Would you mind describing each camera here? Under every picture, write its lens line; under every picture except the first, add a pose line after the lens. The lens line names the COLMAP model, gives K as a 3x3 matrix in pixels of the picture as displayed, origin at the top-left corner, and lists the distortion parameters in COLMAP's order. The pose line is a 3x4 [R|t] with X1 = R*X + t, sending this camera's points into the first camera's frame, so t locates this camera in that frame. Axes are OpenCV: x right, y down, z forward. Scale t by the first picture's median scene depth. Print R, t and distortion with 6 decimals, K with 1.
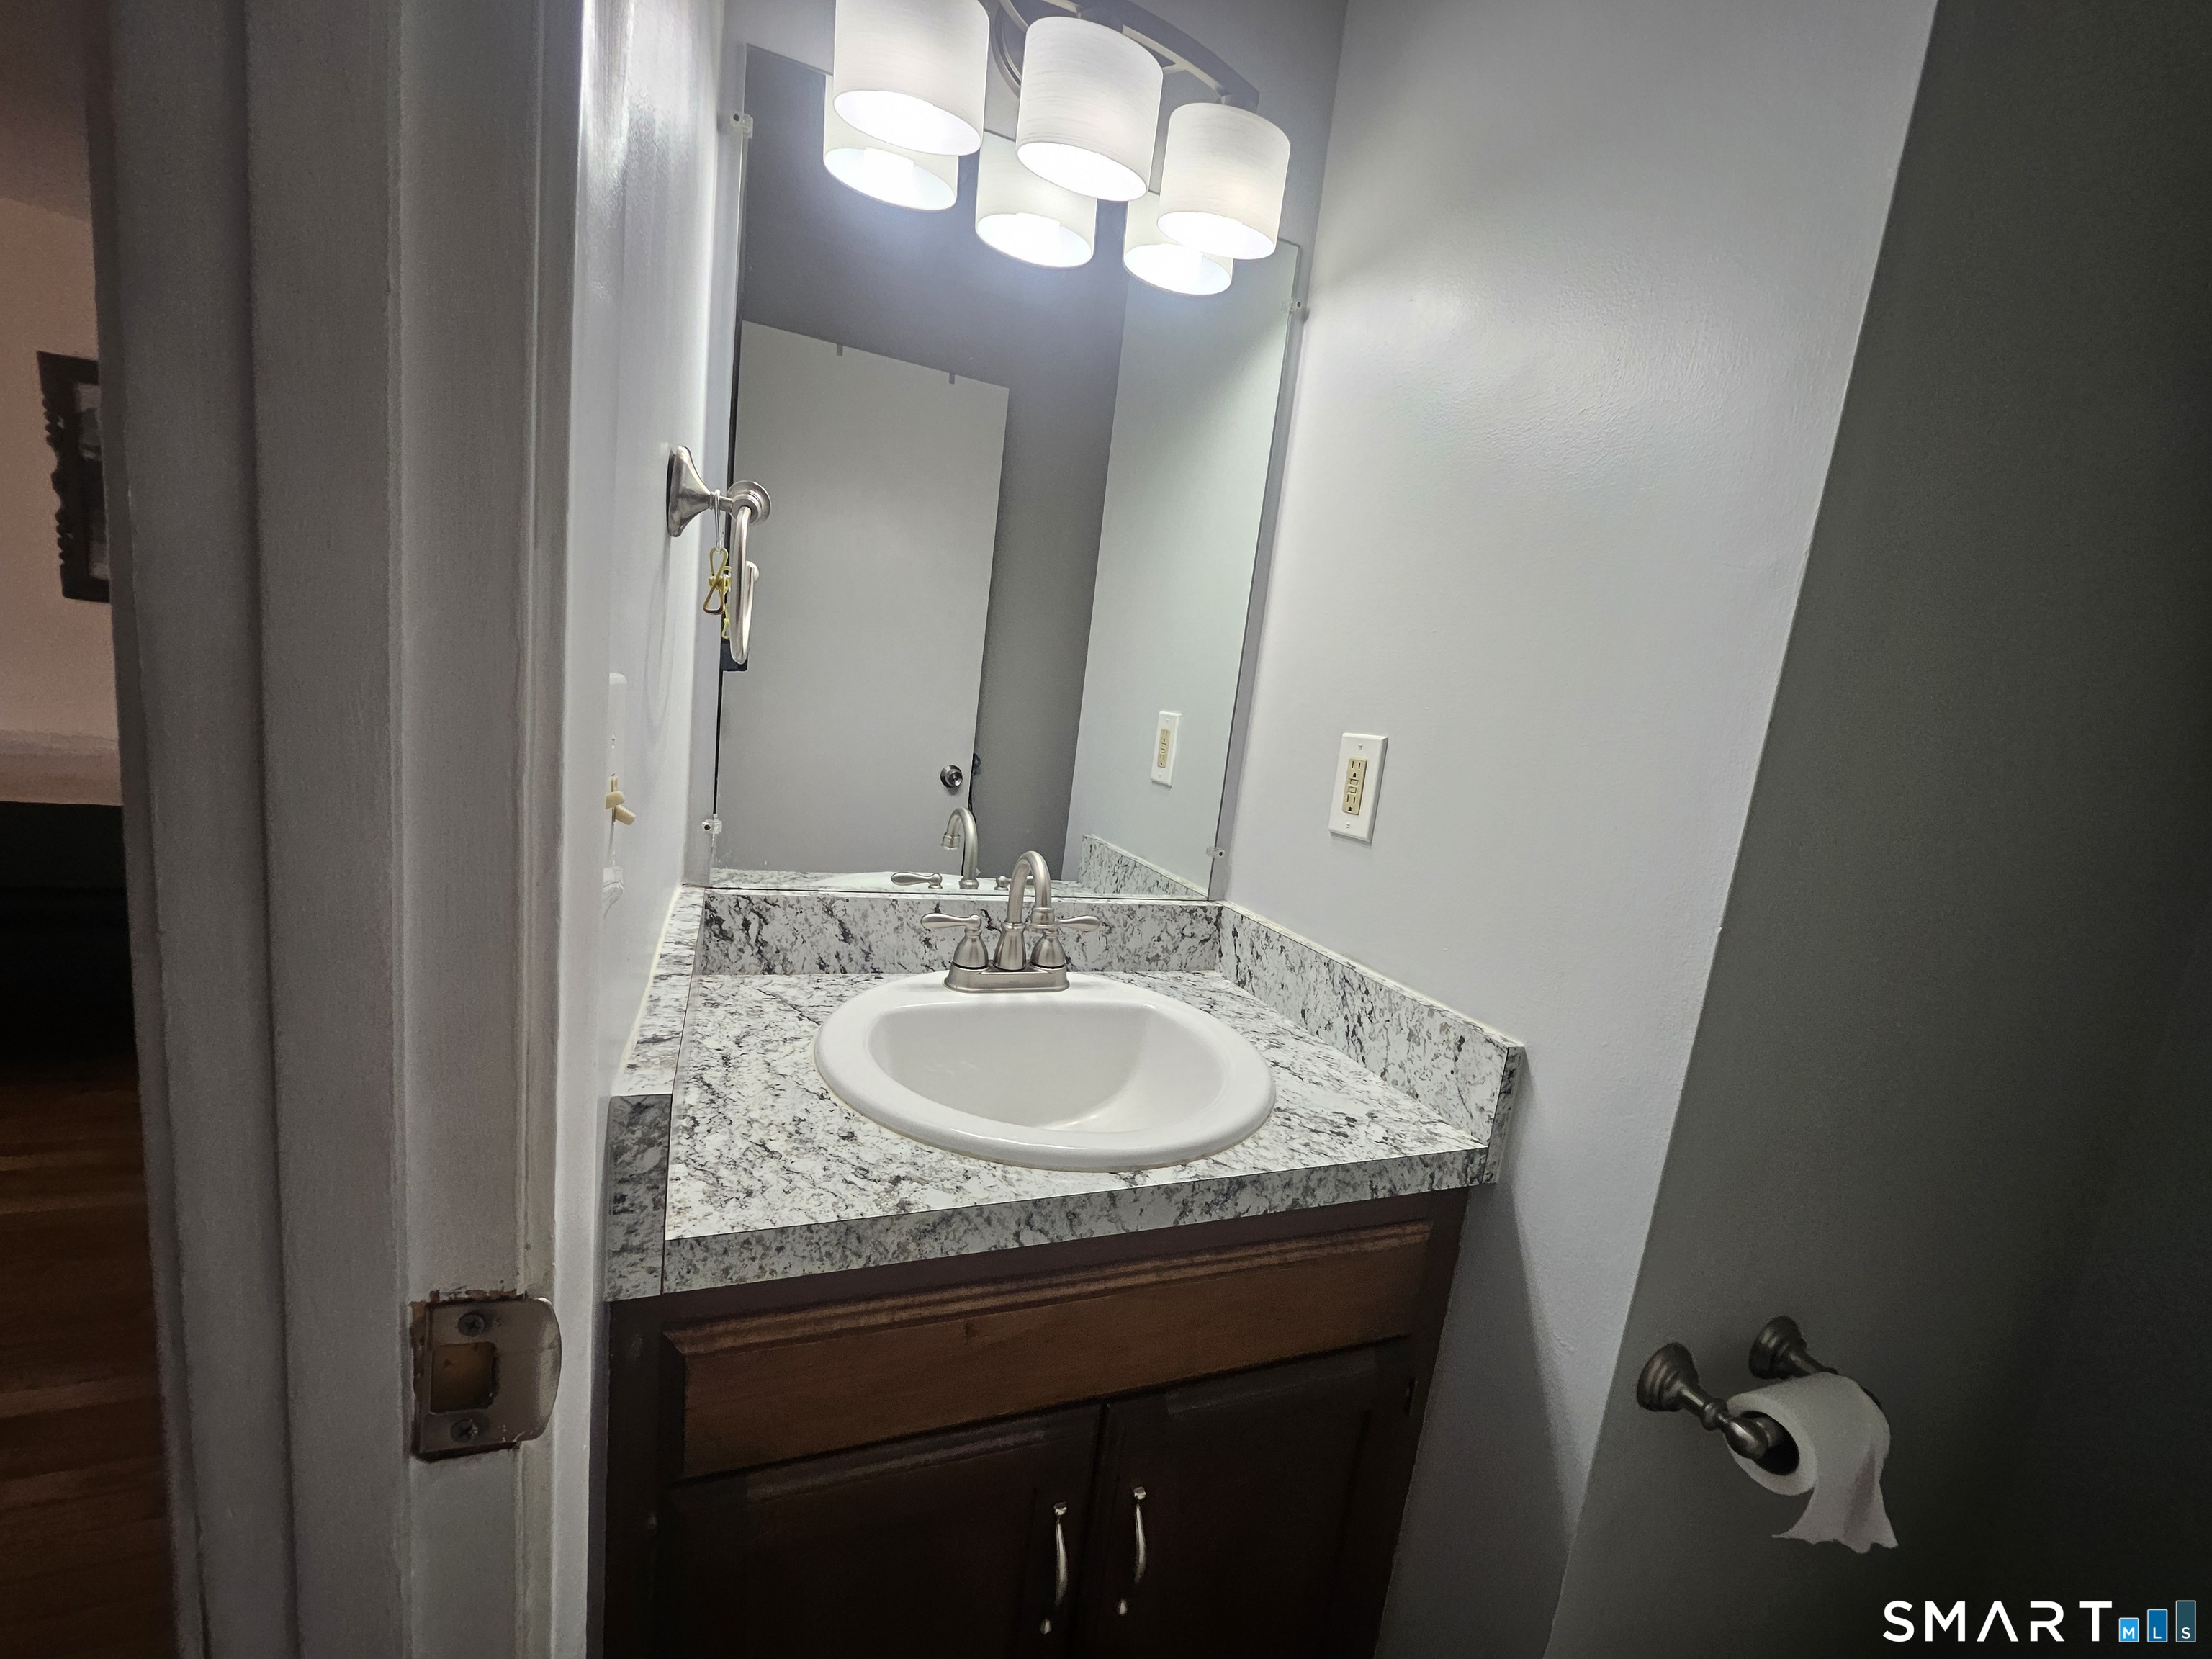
lens RADIAL K [[868.2, 0, 1094.6], [0, 868.2, 845.1], [0, 0, 1]] dist [-0.002523, -0.000309]
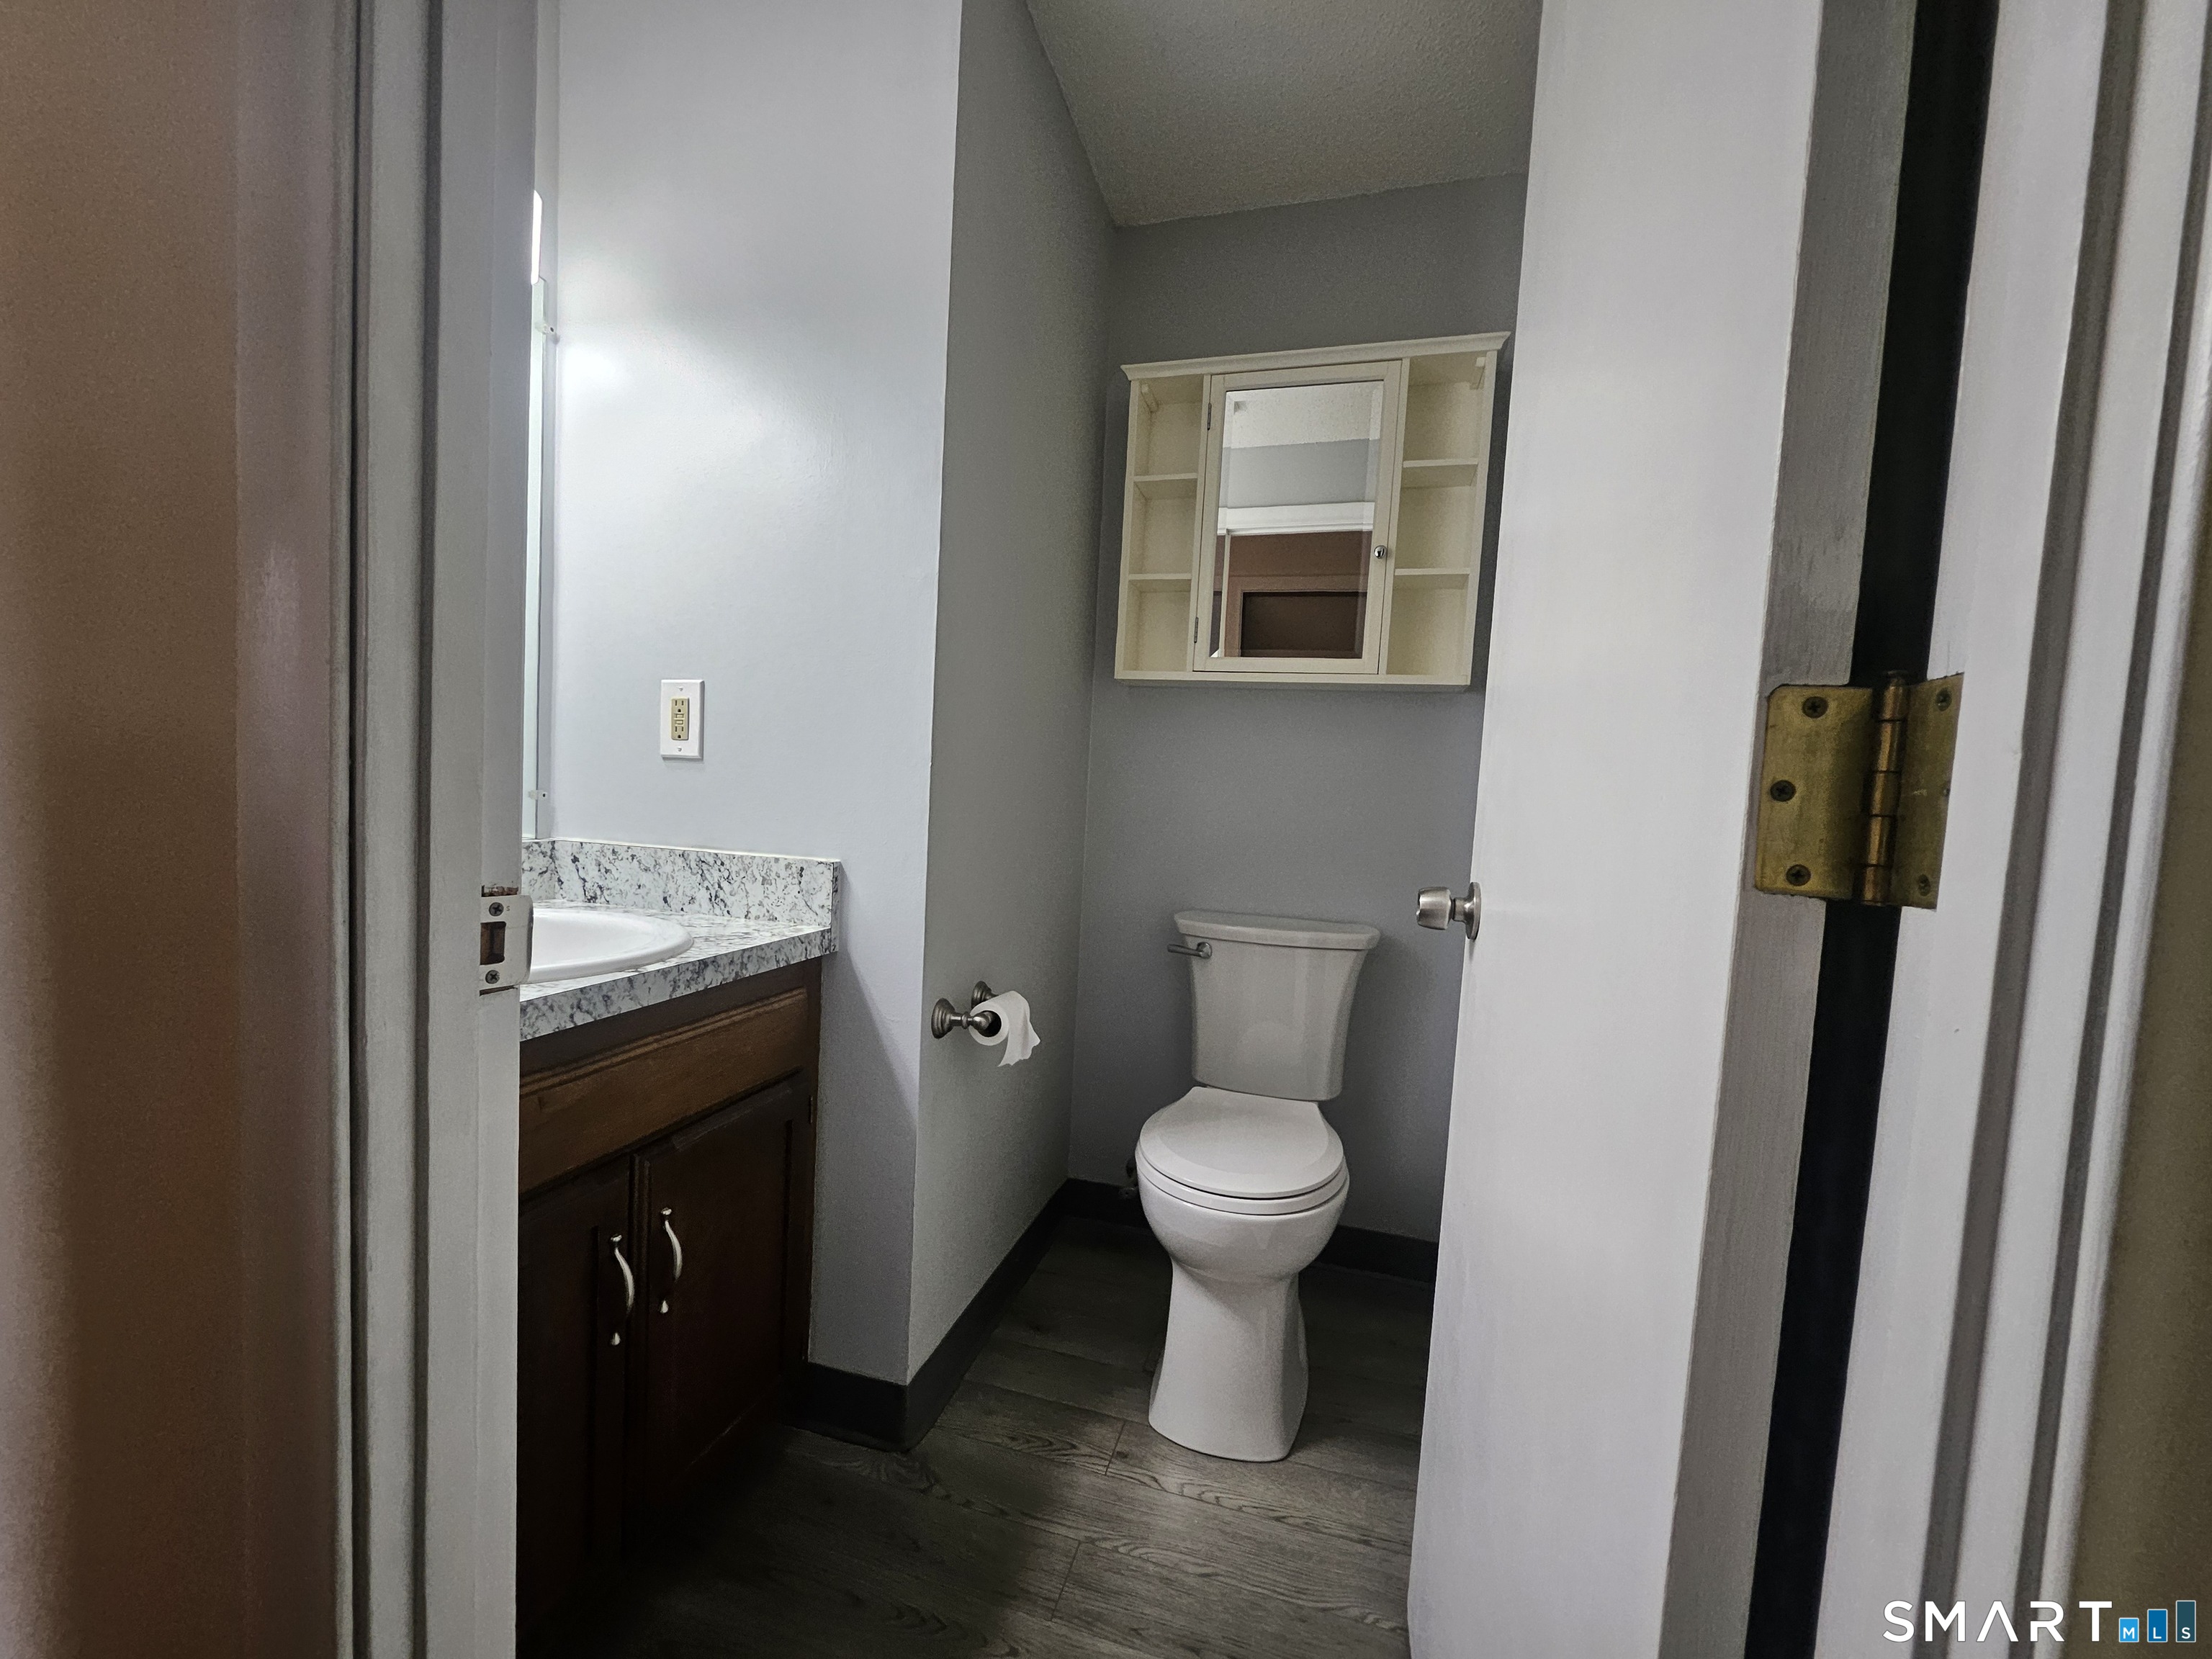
lens RADIAL K [[868.2, 0, 1114.6], [0, 868.2, 830.1], [0, 0, 1]] dist [-0.002523, -0.000309]
pose [[0.592305, -0.124364, 0.796058, -0.467332], [0.148724, 0.987914, 0.043679, 0.170899], [-0.791868, 0.092522, 0.603643, -0.378779]]
